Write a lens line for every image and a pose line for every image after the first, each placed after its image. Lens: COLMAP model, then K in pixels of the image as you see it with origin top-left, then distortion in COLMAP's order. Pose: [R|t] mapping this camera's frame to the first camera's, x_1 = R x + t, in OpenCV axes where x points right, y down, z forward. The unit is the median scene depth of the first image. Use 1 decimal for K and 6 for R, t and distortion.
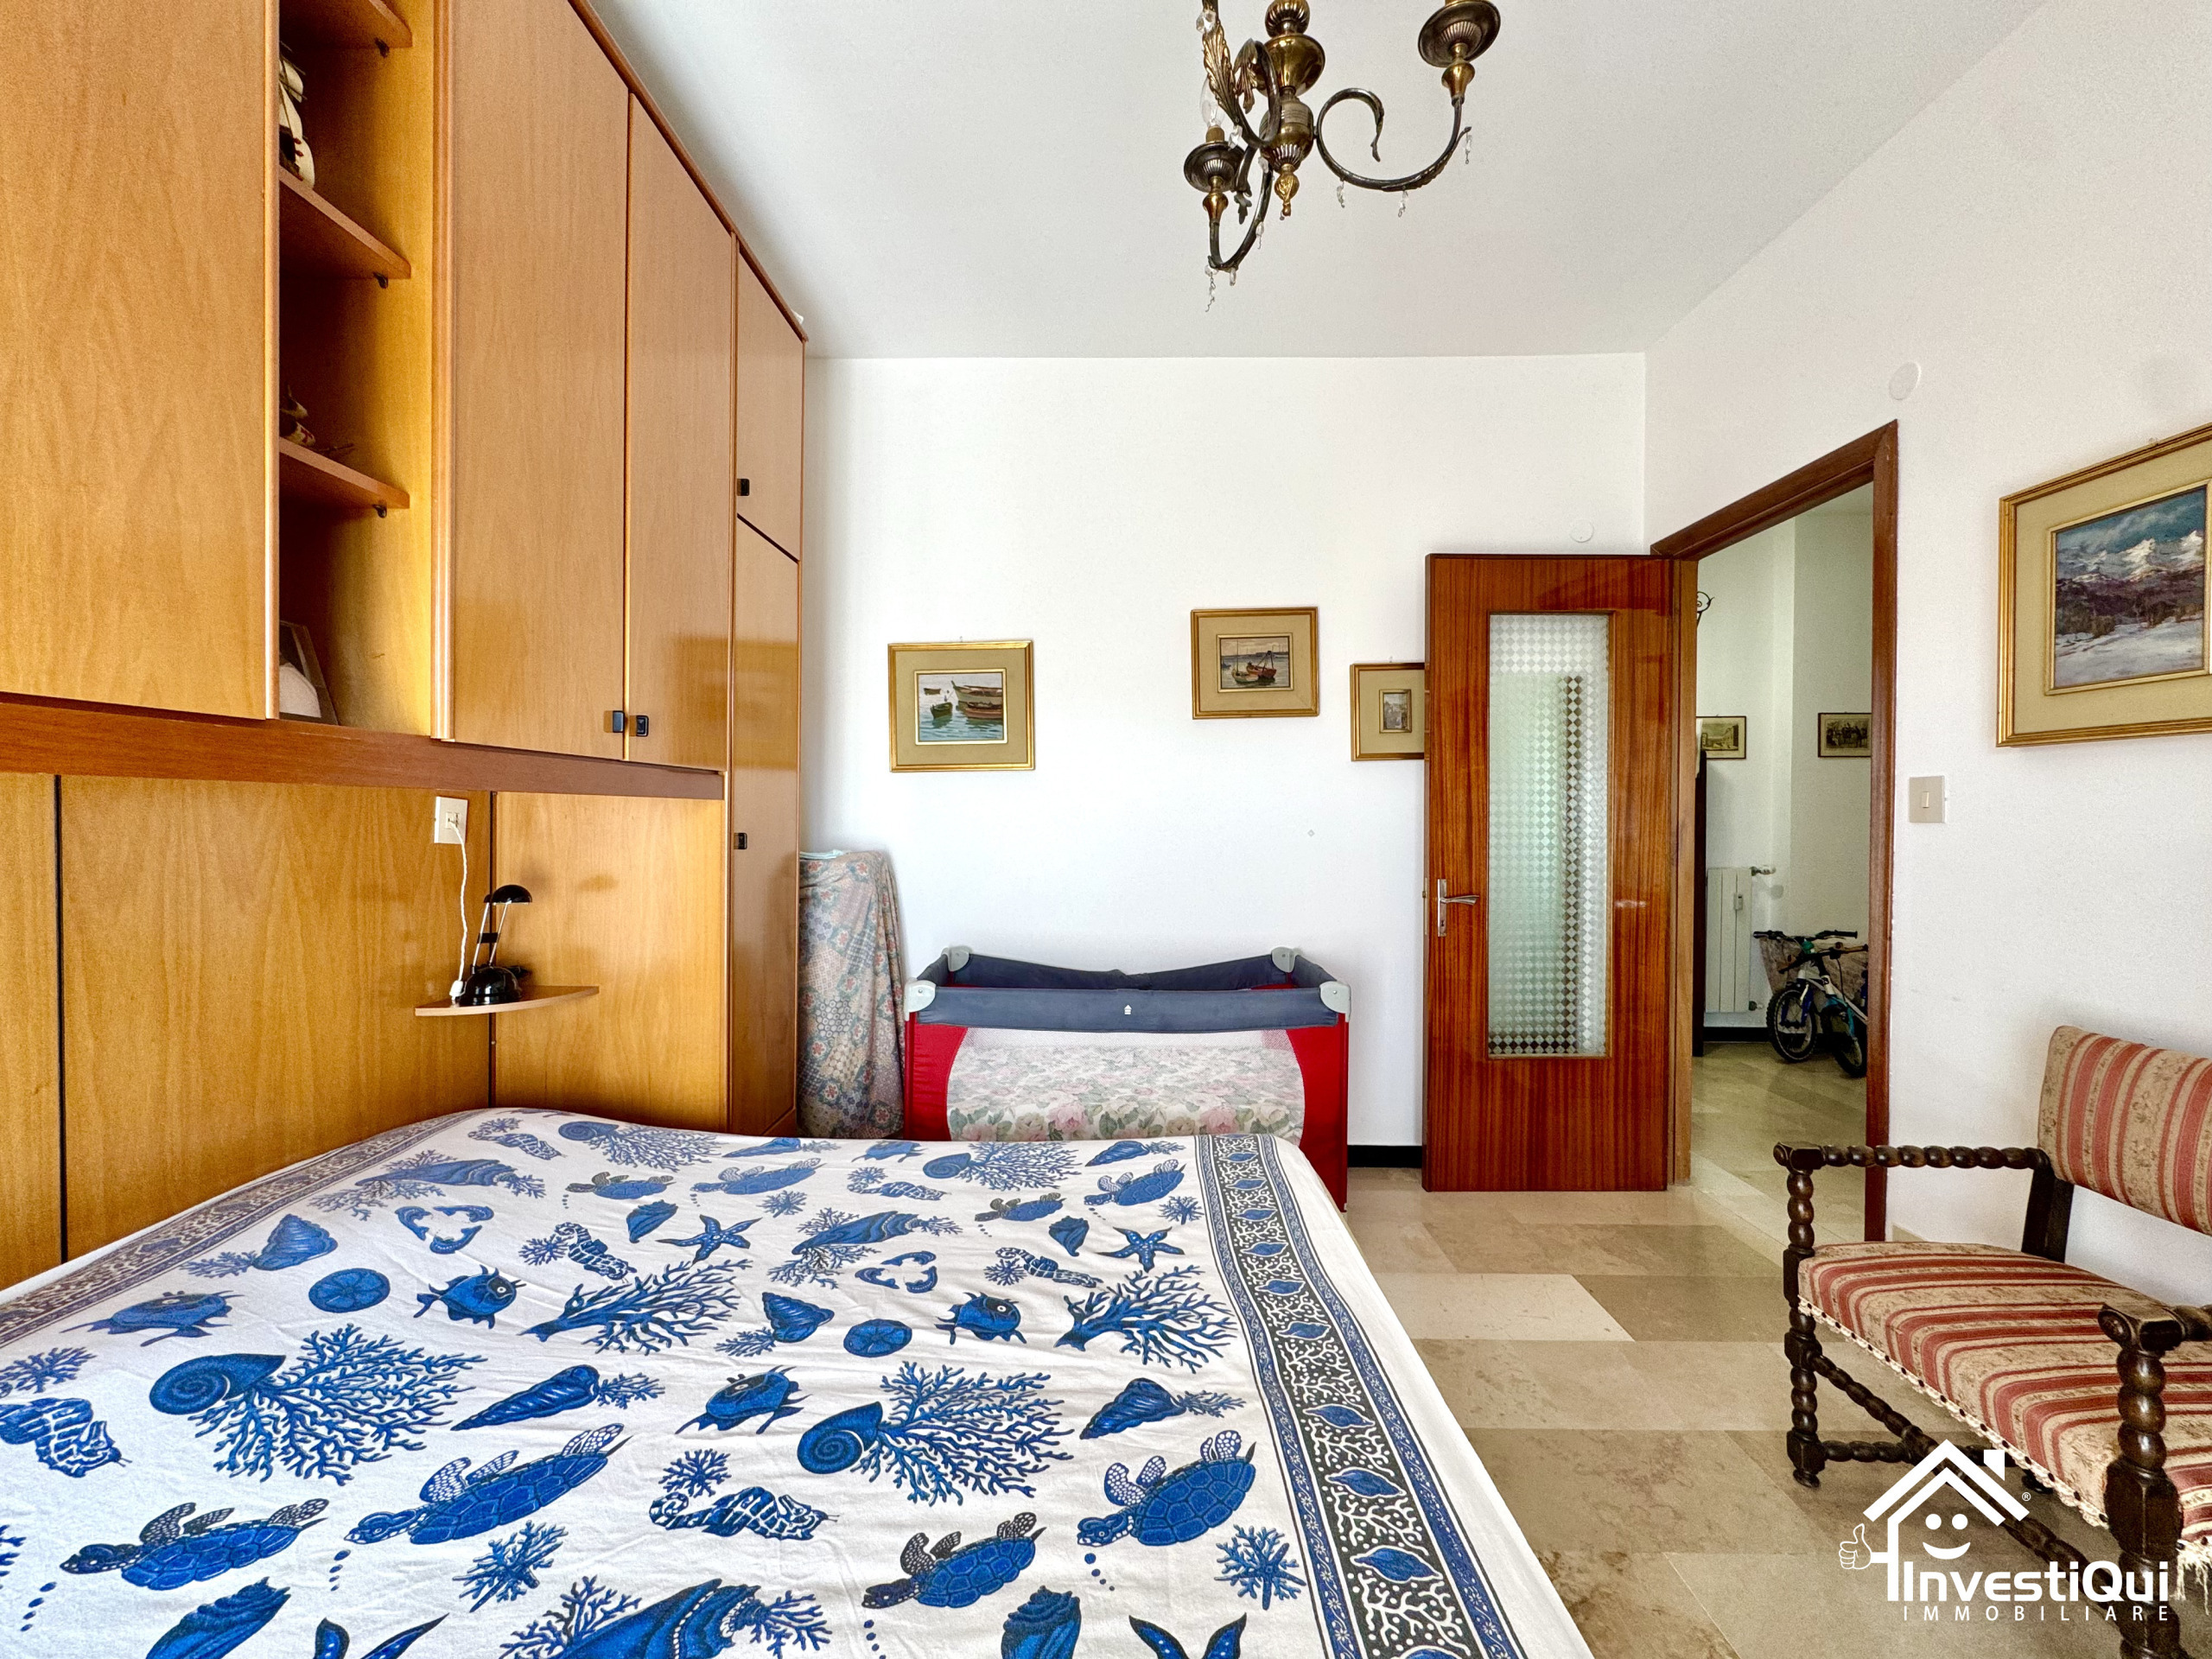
lens RADIAL K [[880.3, 0, 1107.9], [0, 880.3, 828.8], [0, 0, 1]] dist [-0.003909, 0.000526]
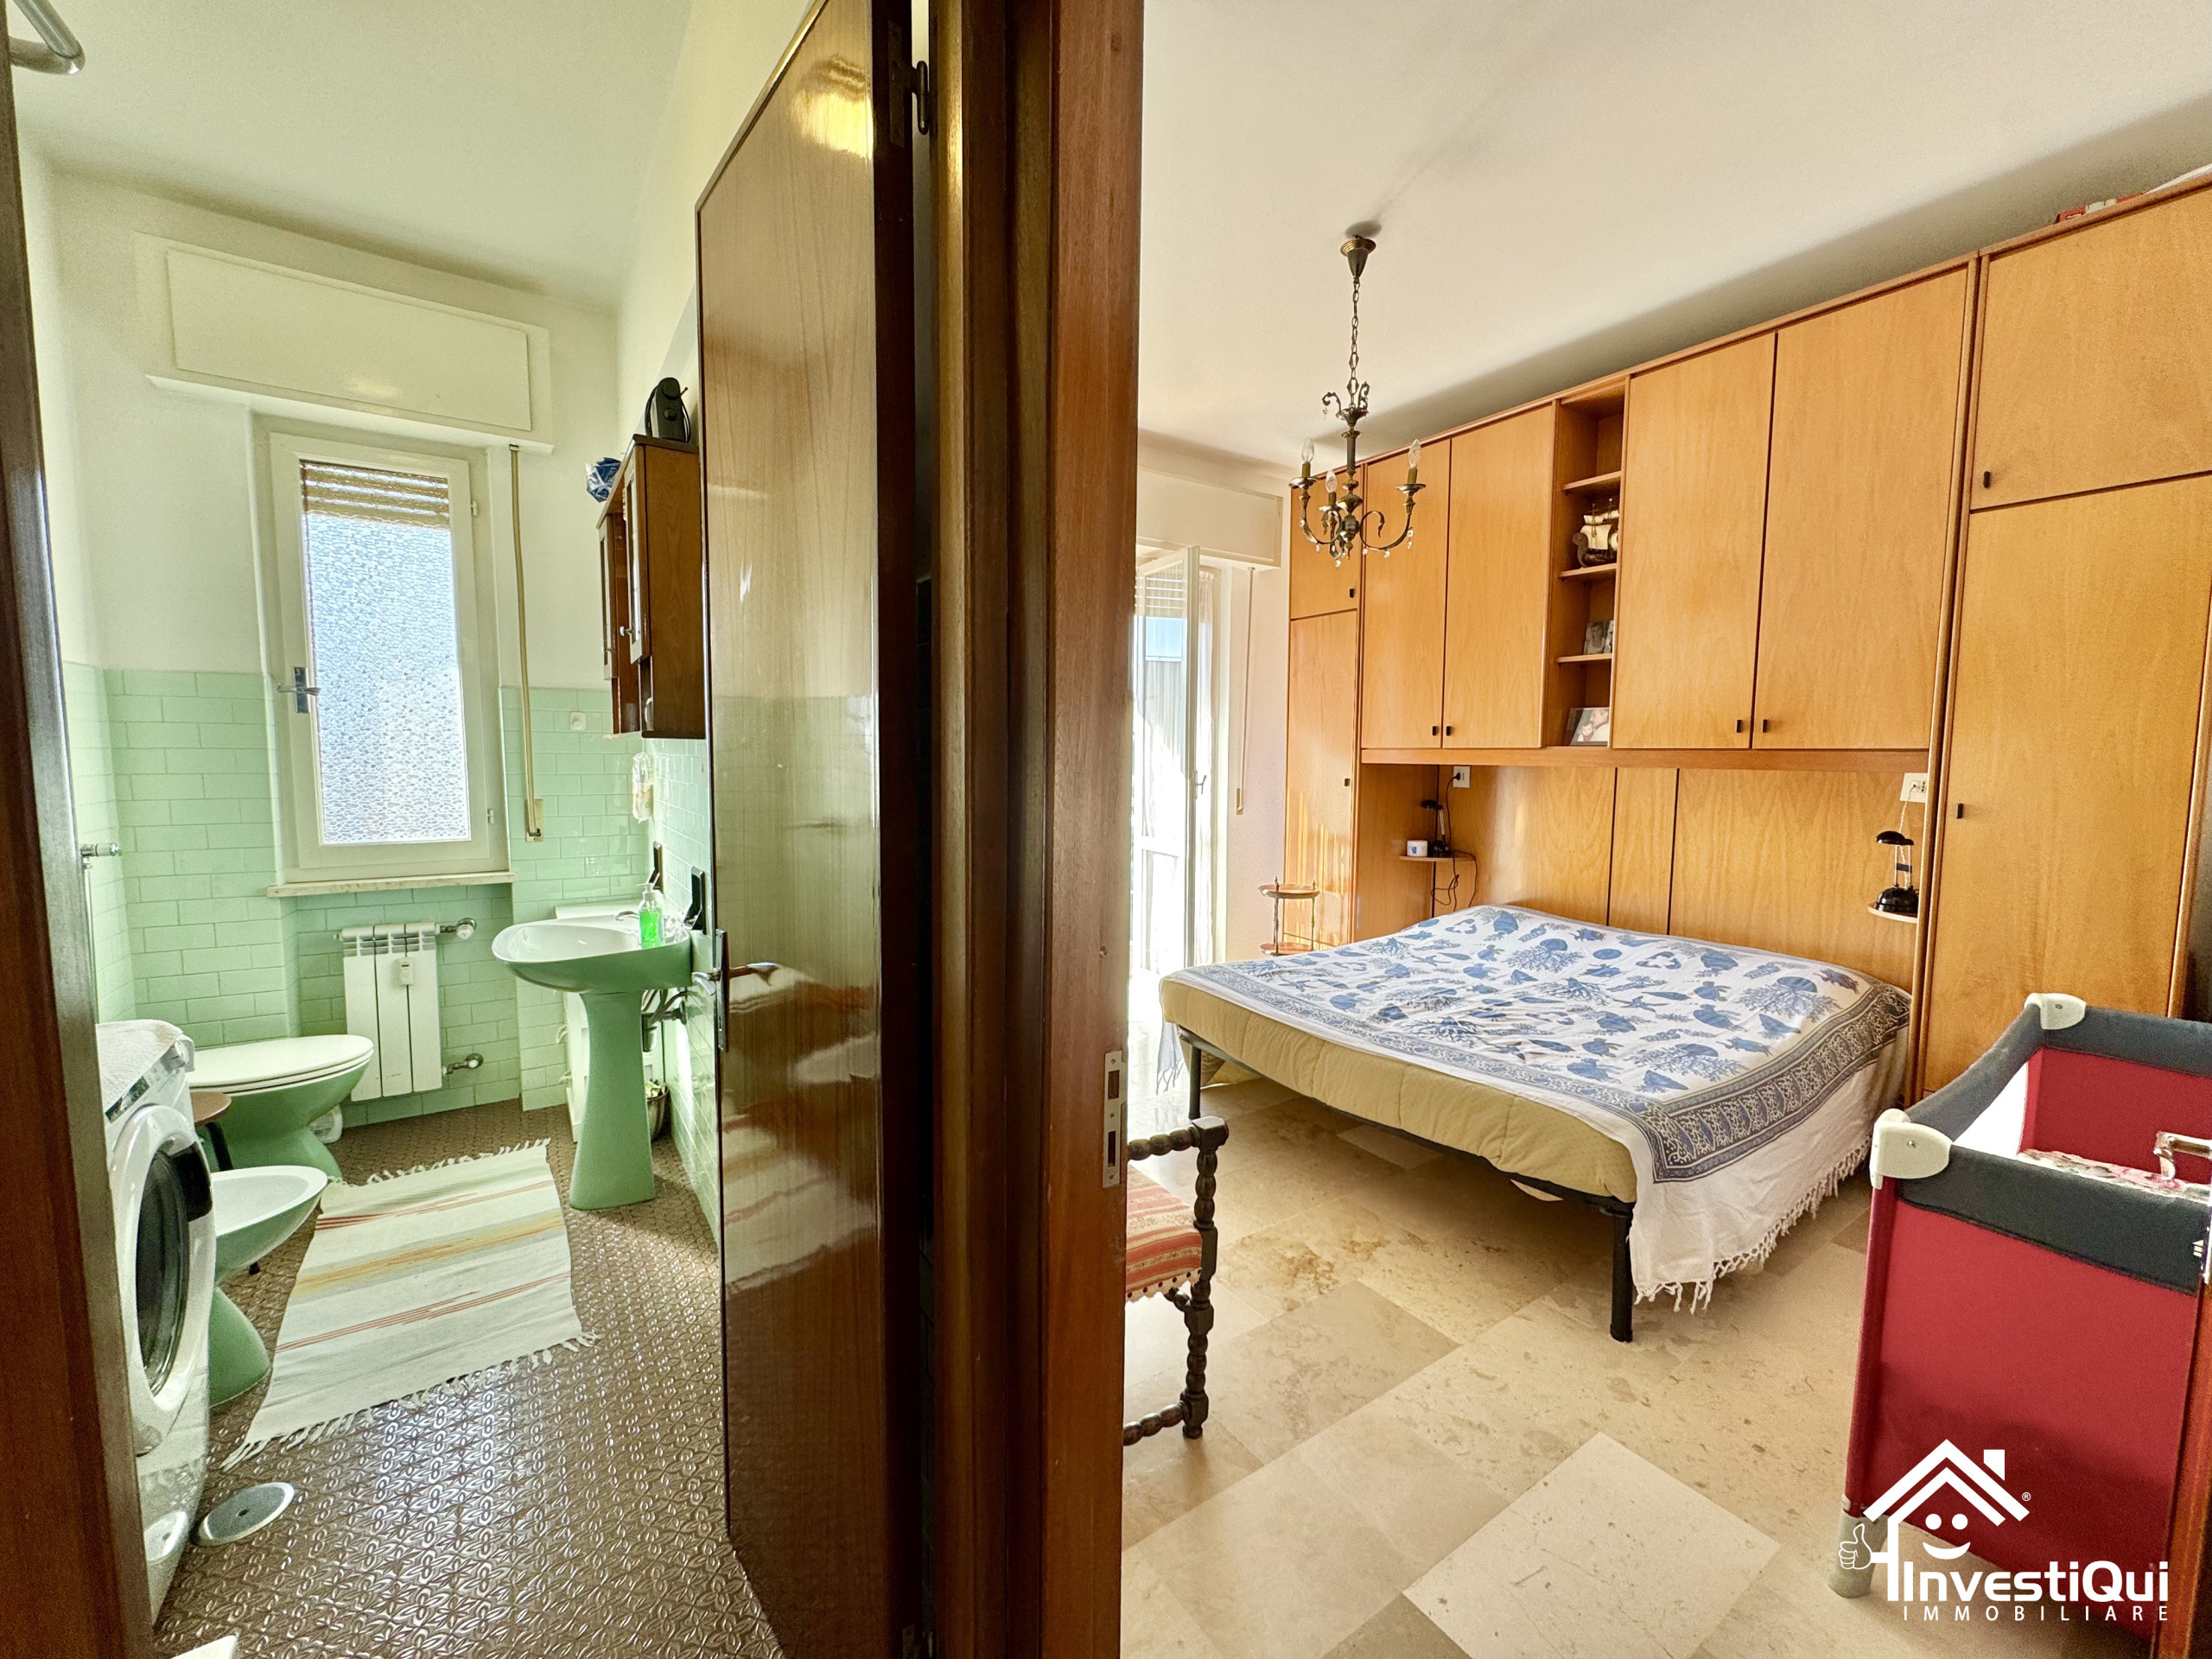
lens RADIAL K [[880.3, 0, 1108.7], [0, 880.3, 828.0], [0, 0, 1]] dist [-0.003909, 0.000526]
pose [[-0.820467, 0.038657, -0.570385, 1.435856], [-0.019628, 0.995218, 0.095682, -0.064696], [0.571357, 0.089700, -0.815785, 1.719740]]
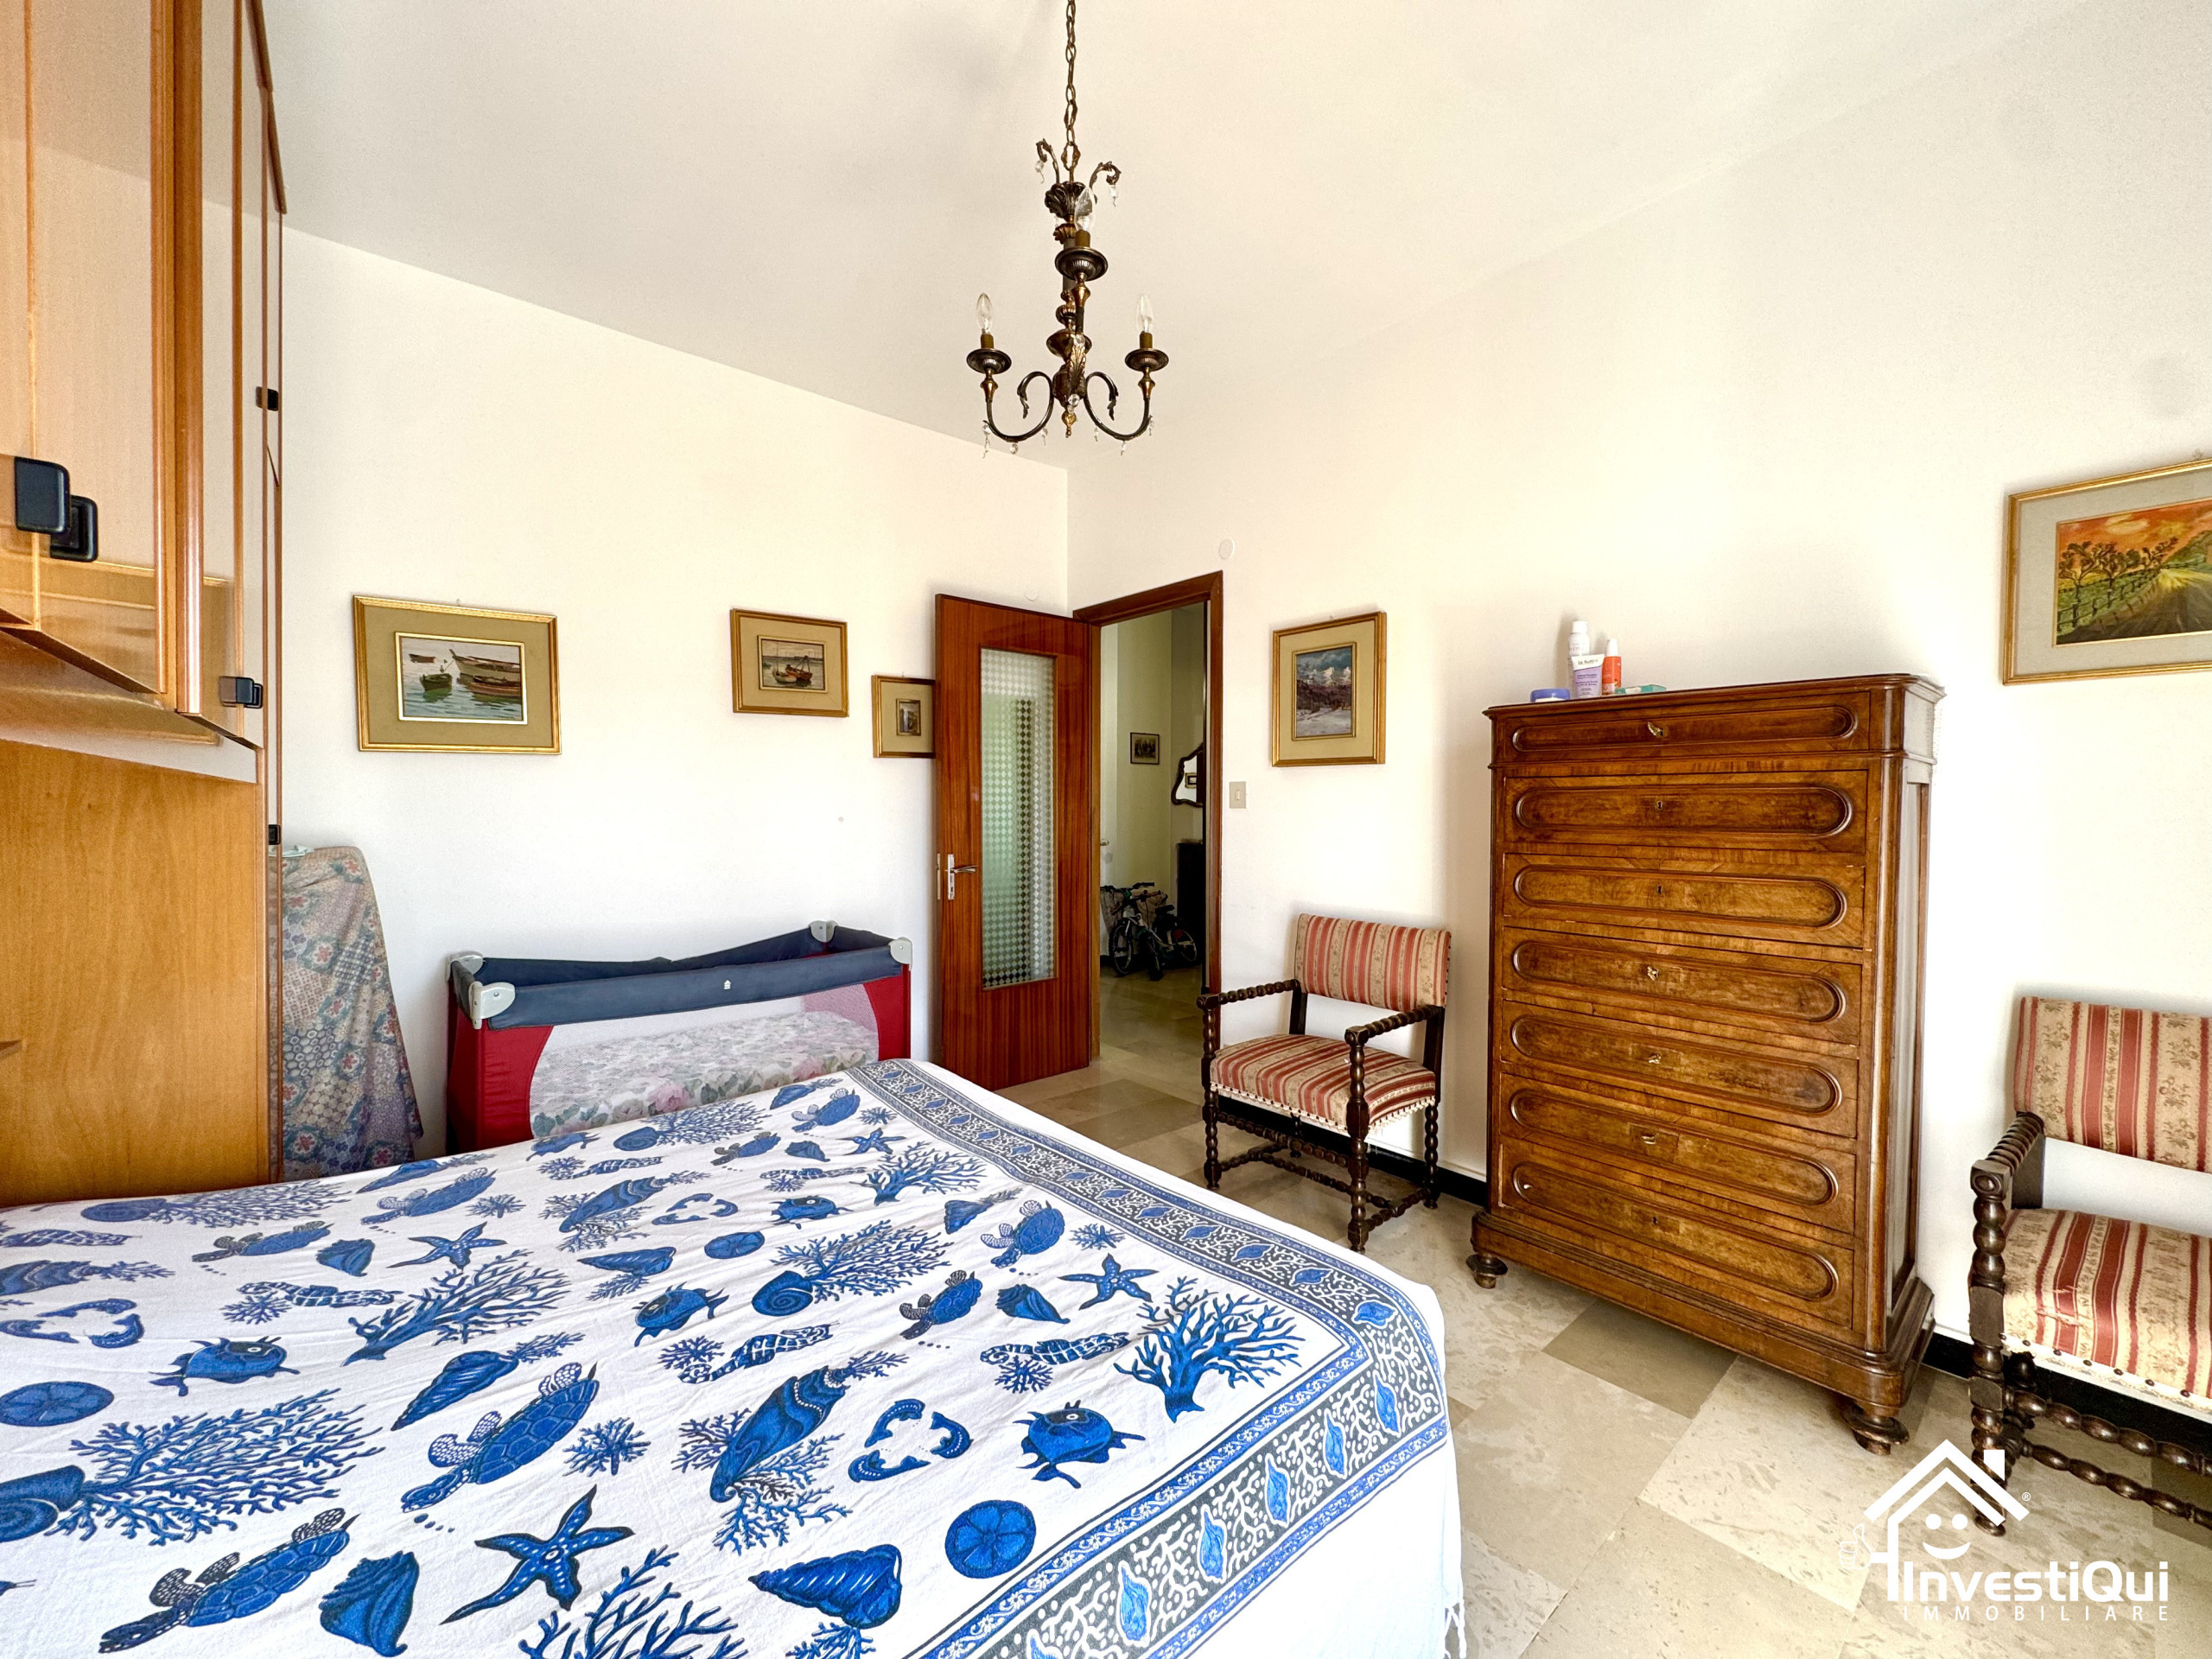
lens RADIAL K [[880.3, 0, 1106.3], [0, 880.3, 826.5], [0, 0, 1]] dist [-0.003909, 0.000526]
pose [[0.751765, -0.016276, 0.659230, -0.496712], [0.008584, 0.999852, 0.014897, 0.001202], [-0.659375, -0.005540, 0.751794, -0.164661]]
